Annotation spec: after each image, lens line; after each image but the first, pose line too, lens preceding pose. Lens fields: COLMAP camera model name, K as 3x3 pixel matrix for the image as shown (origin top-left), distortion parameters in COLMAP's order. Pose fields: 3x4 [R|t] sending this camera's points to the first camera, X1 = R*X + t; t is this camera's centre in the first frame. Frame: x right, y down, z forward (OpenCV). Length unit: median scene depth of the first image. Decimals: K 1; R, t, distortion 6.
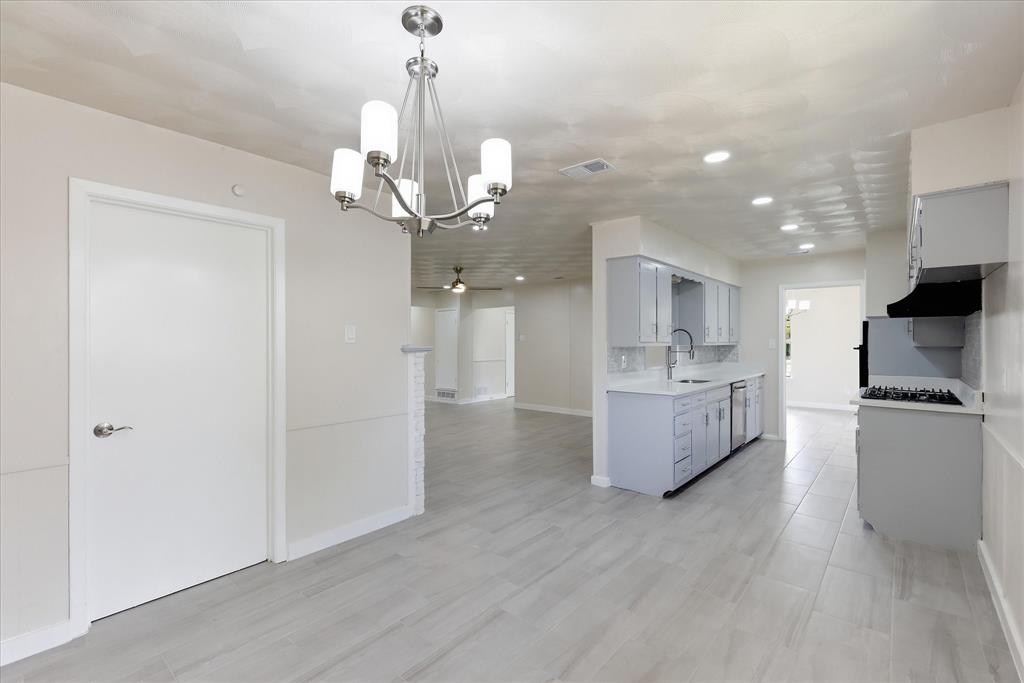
lens RADIAL K [[457.2, 0, 512.3], [0, 457.2, 343.3], [0, 0, 1]] dist [0.008258, -0.000607]
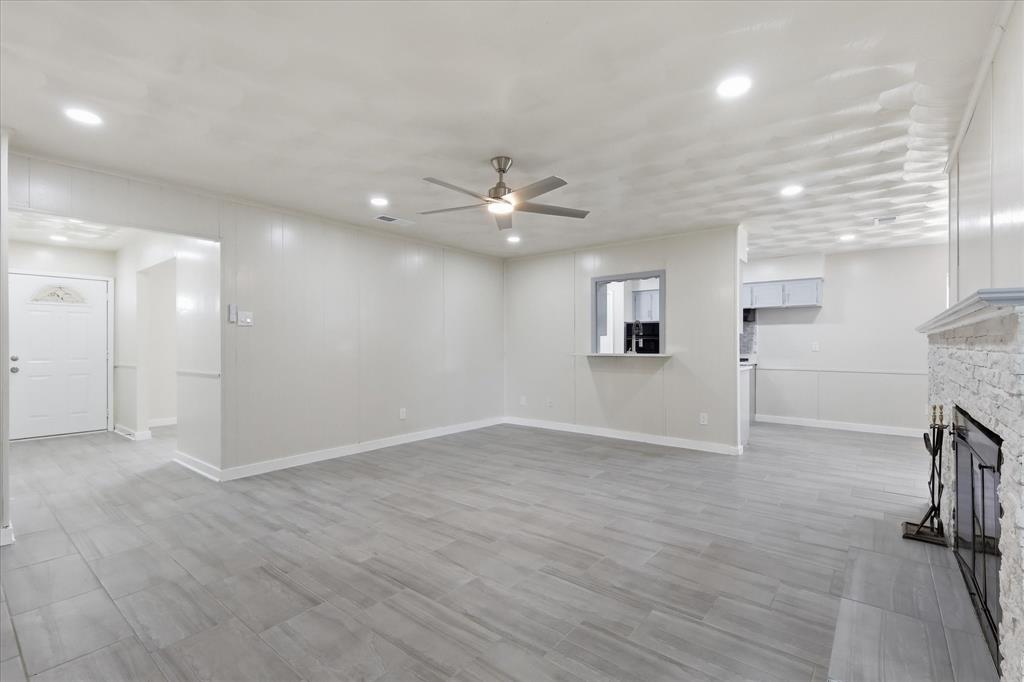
lens RADIAL K [[457.2, 0, 512.3], [0, 457.2, 342.8], [0, 0, 1]] dist [0.008258, -0.000607]
pose [[-0.019058, 0.010388, 0.999764, -0.895243], [0.003542, 0.999940, -0.010322, 0.038714], [-0.999812, 0.003344, -0.019094, 1.469645]]
